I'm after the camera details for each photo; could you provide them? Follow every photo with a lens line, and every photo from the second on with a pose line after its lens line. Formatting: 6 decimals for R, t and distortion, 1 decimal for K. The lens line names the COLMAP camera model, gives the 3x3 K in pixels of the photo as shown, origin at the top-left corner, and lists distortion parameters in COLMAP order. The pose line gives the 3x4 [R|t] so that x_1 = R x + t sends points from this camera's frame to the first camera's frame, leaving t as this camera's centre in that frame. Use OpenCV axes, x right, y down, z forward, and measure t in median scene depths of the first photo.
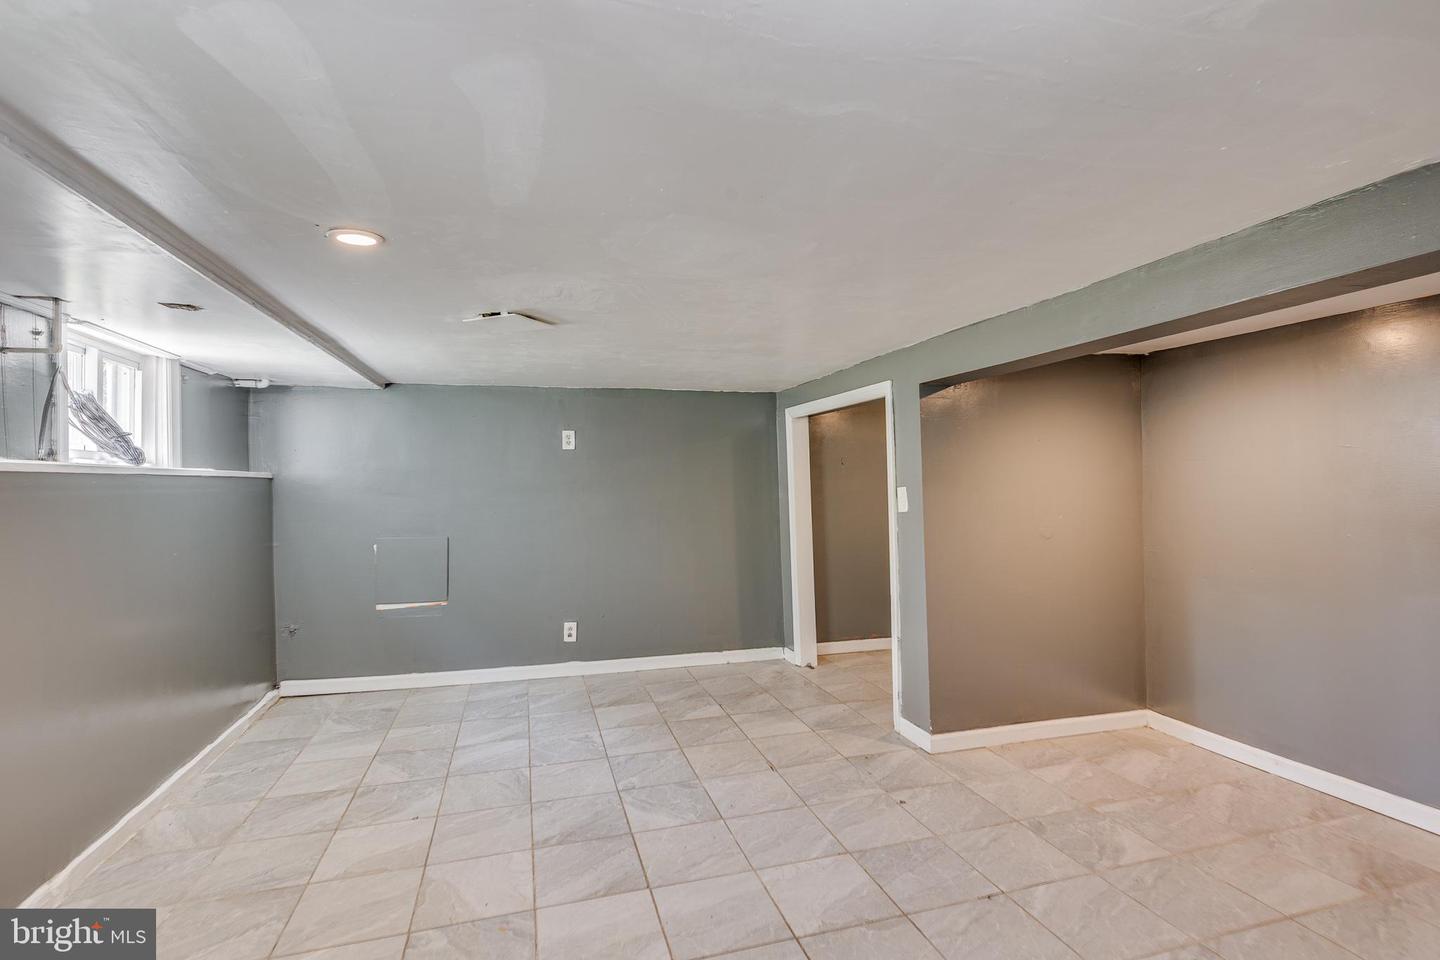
lens RADIAL K [[662.8, 0, 716.8], [0, 662.8, 480.7], [0, 0, 1]] dist [0.007156, -0.000289]
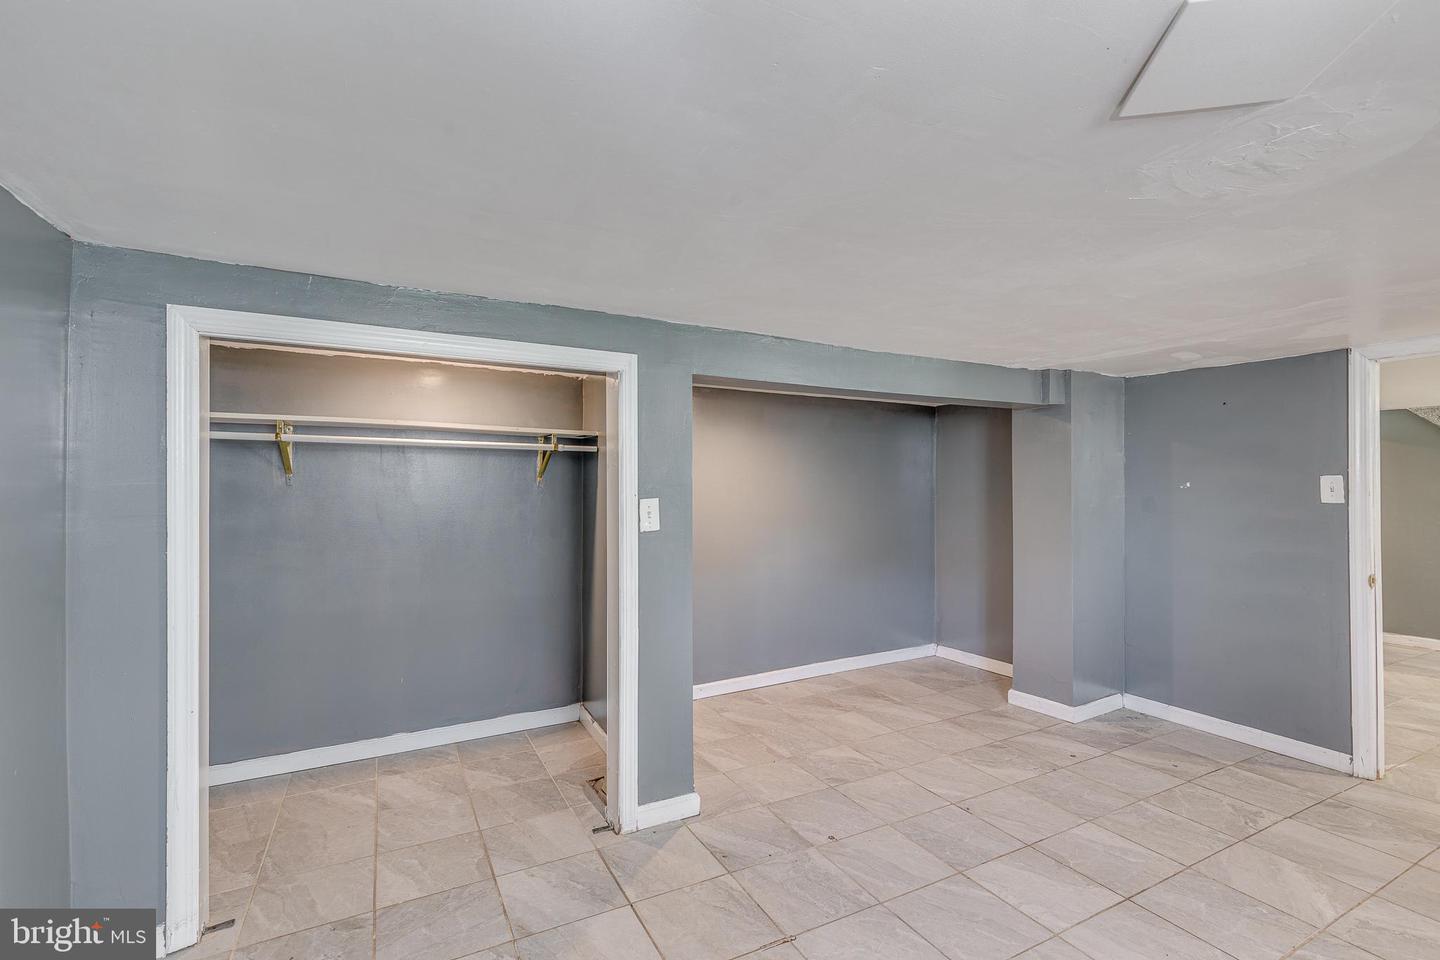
lens RADIAL K [[651.1, 0, 722.5], [0, 651.1, 484.5], [0, 0, 1]] dist [0.011733, -0.000651]
pose [[-0.204331, 0.017580, 0.978744, -0.480663], [-0.002778, 0.999824, -0.018538, 0.006802], [-0.978898, -0.006506, -0.204246, 1.089801]]
